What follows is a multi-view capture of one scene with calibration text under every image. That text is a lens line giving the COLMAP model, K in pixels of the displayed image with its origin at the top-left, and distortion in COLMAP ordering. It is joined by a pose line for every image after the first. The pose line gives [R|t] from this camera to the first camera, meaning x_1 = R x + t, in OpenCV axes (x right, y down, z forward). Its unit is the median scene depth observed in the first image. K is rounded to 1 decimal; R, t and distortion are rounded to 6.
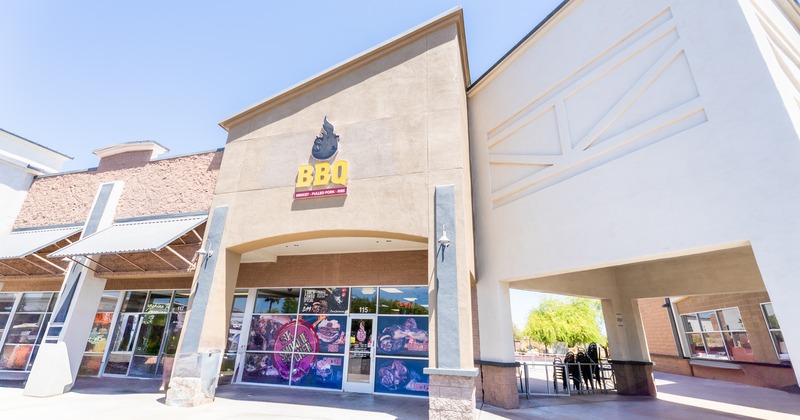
lens RADIAL K [[337.8, 0, 400.1], [0, 337.8, 205.8], [0, 0, 1]] dist [0.003977, 0.000202]
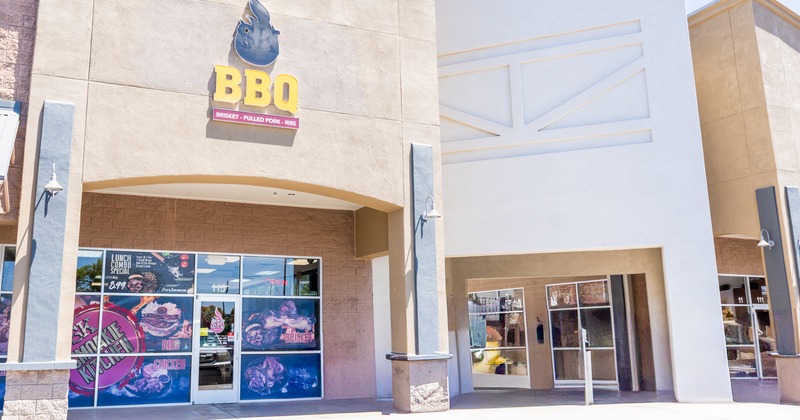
lens RADIAL K [[571.0, 0, 400.4], [0, 571.0, 211.5], [0, 0, 1]] dist [0.001418, -0.002032]
pose [[0.791146, 0.096609, 0.603949, -0.571462], [-0.198282, 0.974629, 0.103837, -0.028123], [-0.578595, -0.201902, 0.790230, -0.065145]]
